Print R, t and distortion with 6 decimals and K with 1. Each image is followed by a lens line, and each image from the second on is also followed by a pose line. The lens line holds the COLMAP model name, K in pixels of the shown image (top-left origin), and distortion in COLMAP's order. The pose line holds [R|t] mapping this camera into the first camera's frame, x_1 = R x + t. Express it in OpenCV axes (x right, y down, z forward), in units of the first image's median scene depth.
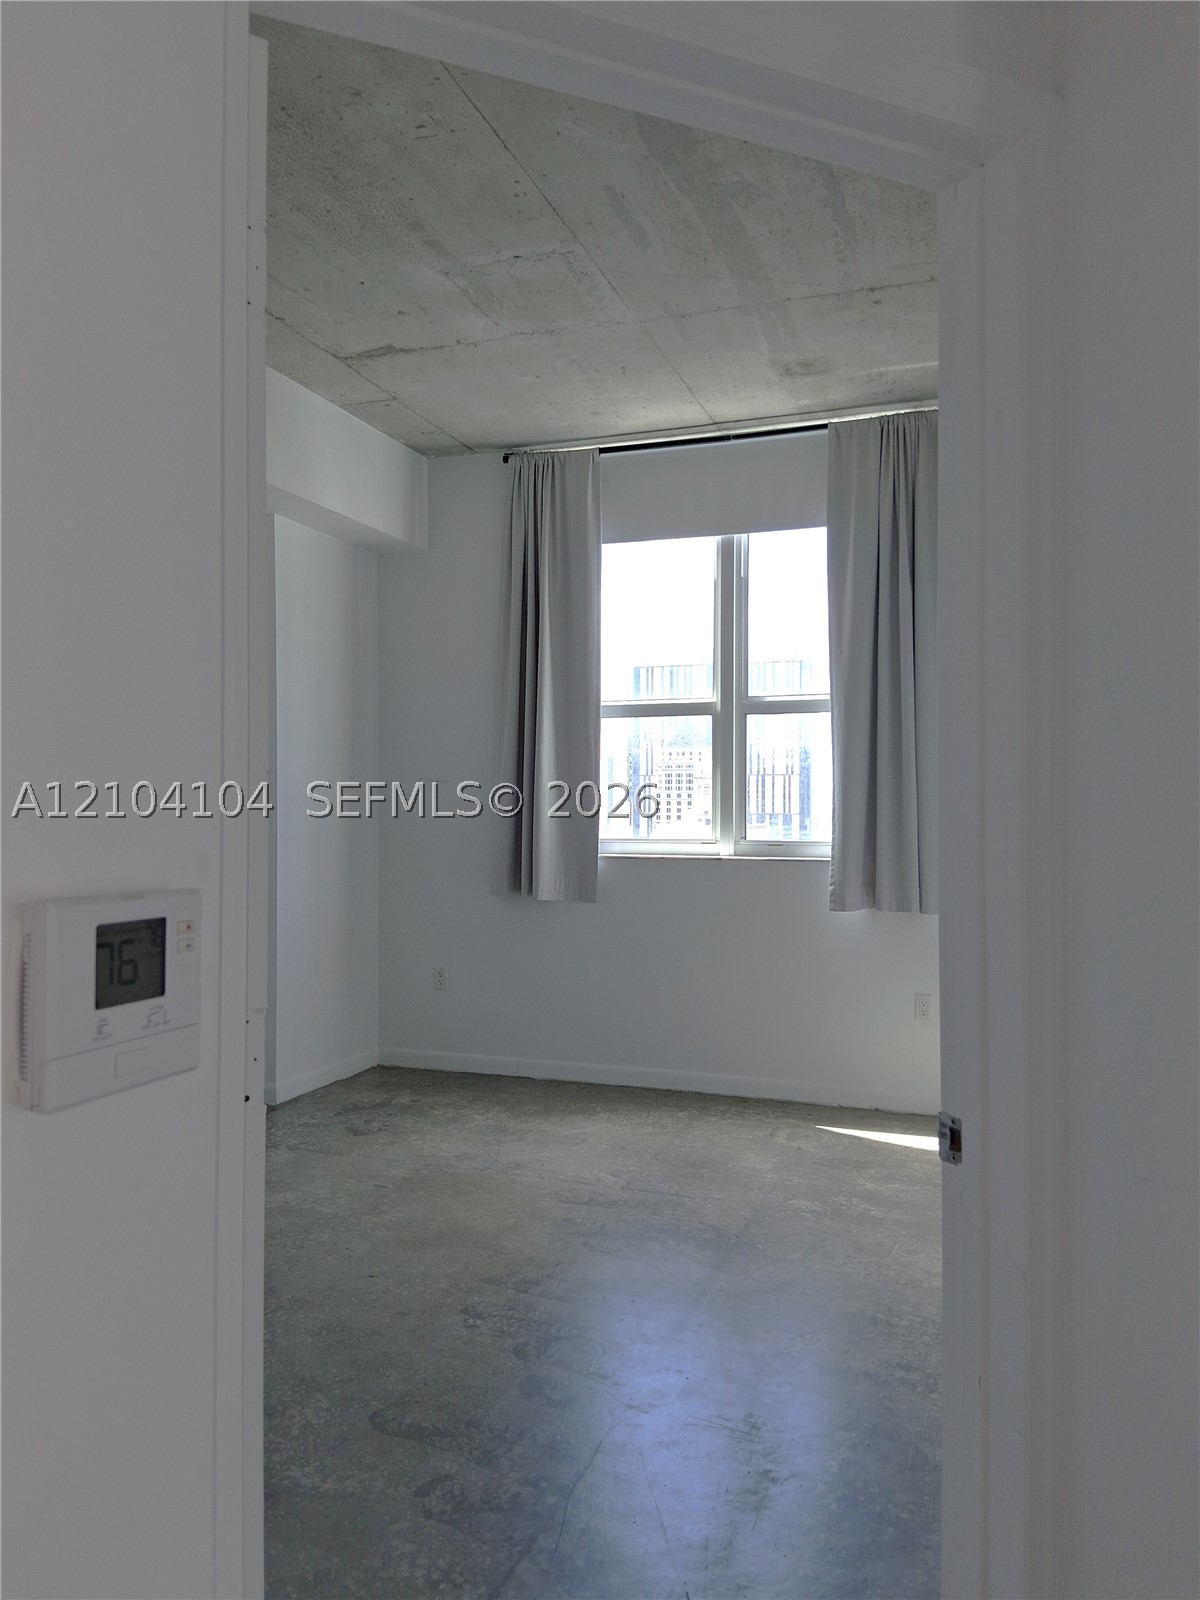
lens RADIAL K [[1203.1, 0, 591.0], [0, 1203.1, 795.9], [0, 0, 1]] dist [0.084622, -0.141311]
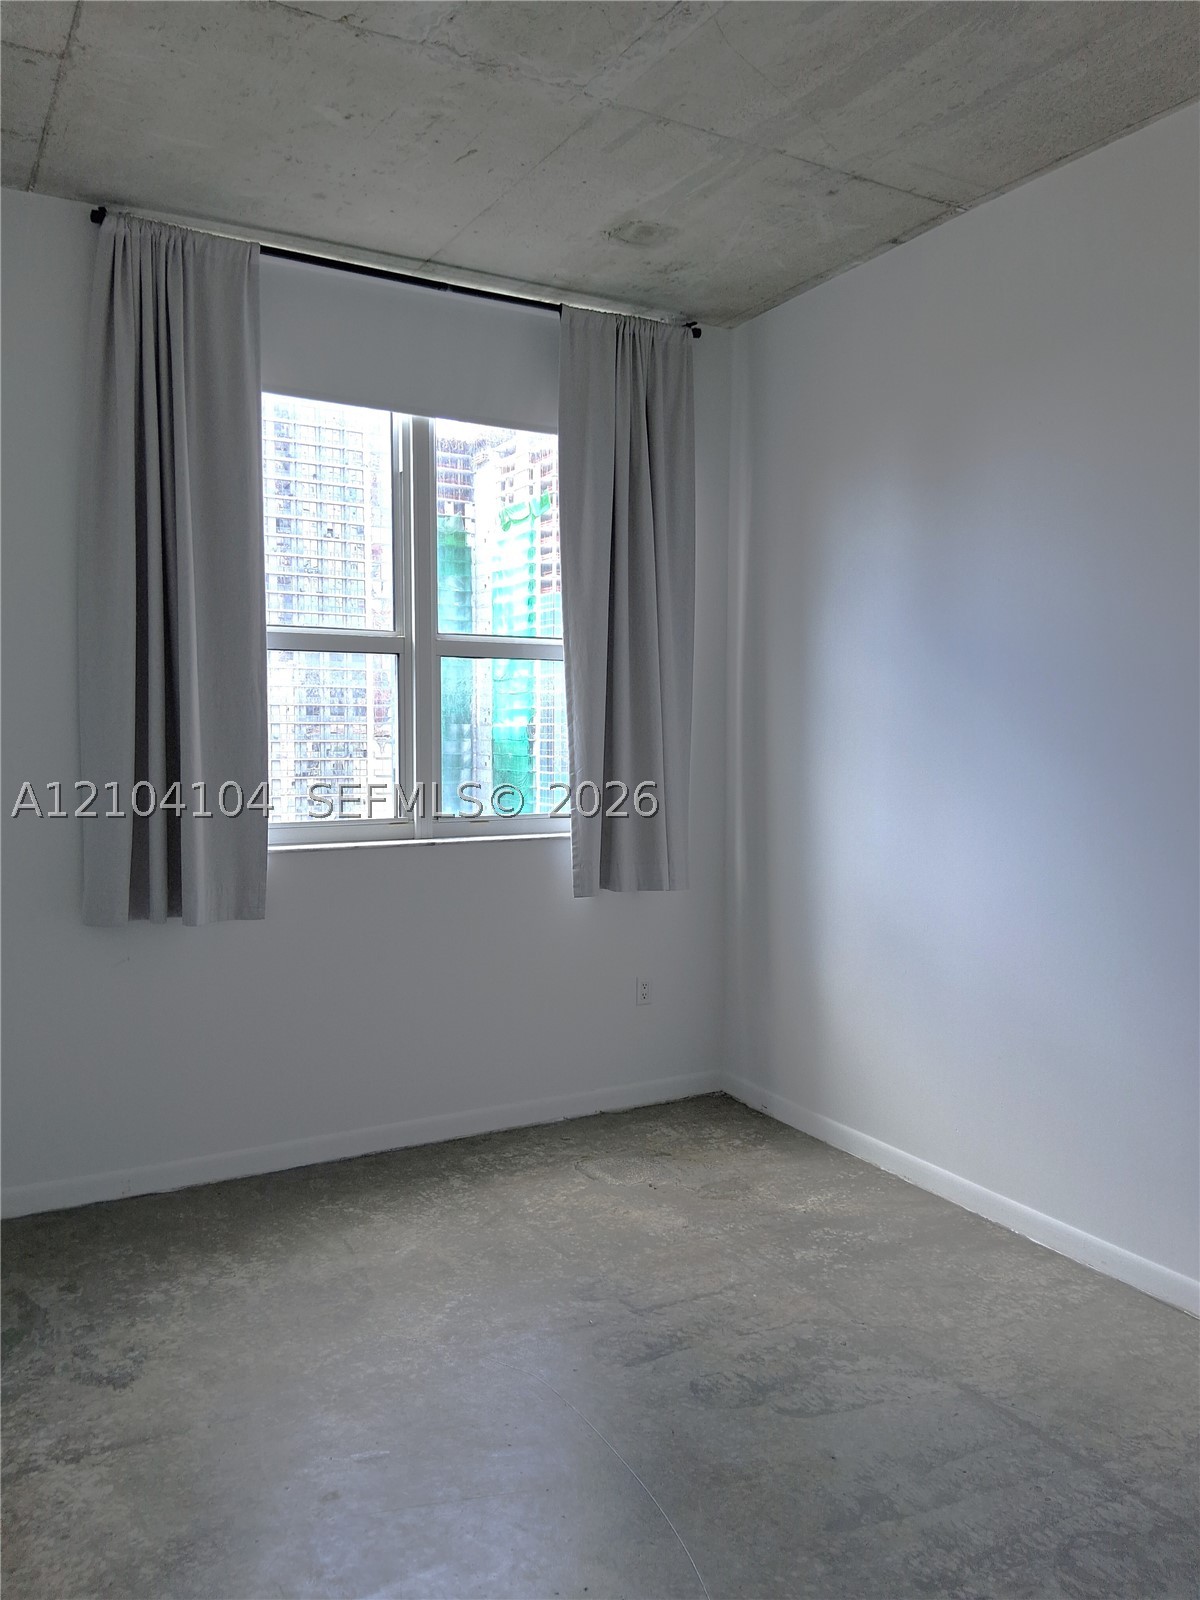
lens RADIAL K [[1203.1, 0, 591.0], [0, 1203.1, 795.9], [0, 0, 1]] dist [0.084622, -0.141311]
pose [[0.655343, -0.043464, 0.754080, -0.527061], [-0.008514, 0.997855, 0.064913, -0.037937], [-0.755283, -0.048960, 0.653567, 0.541197]]
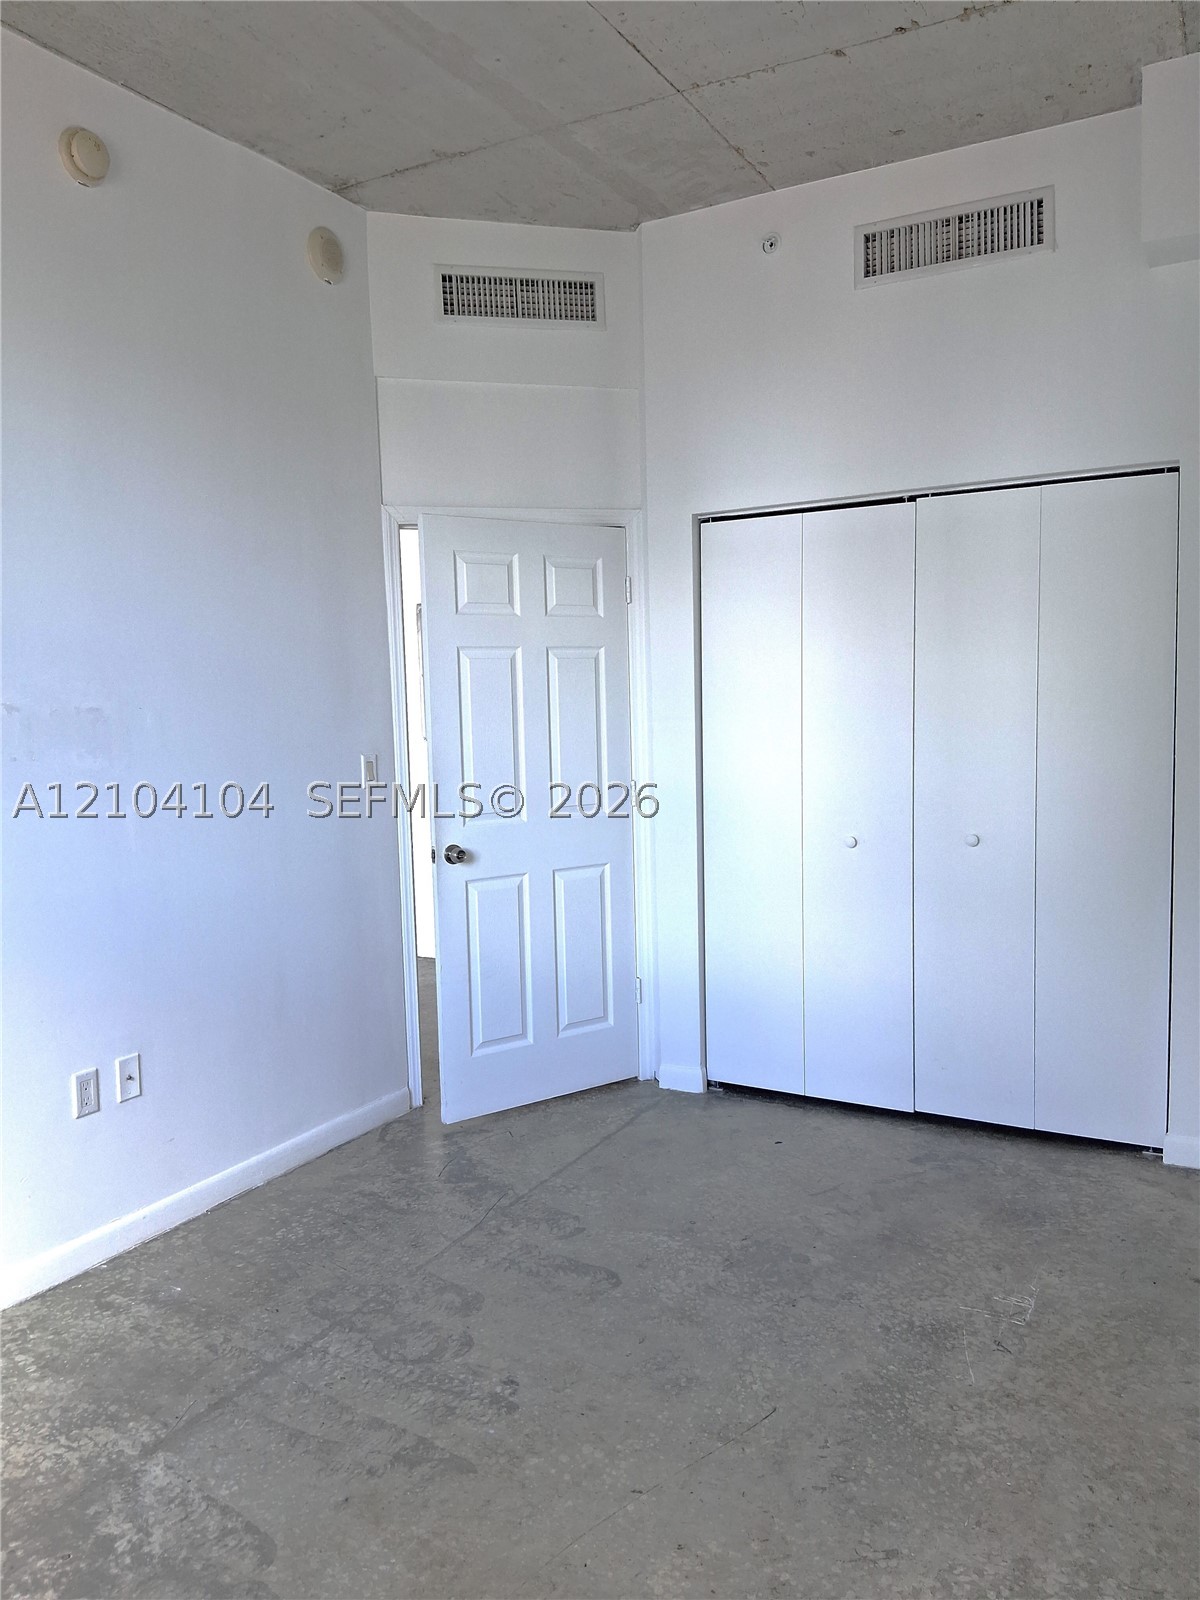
lens RADIAL K [[1203.1, 0, 591.0], [0, 1203.1, 795.9], [0, 0, 1]] dist [0.084622, -0.141311]
pose [[-0.986488, 0.008784, 0.163600, -0.212179], [0.021276, 0.996975, 0.074760, -0.017346], [-0.162448, 0.077231, -0.983690, 1.287959]]
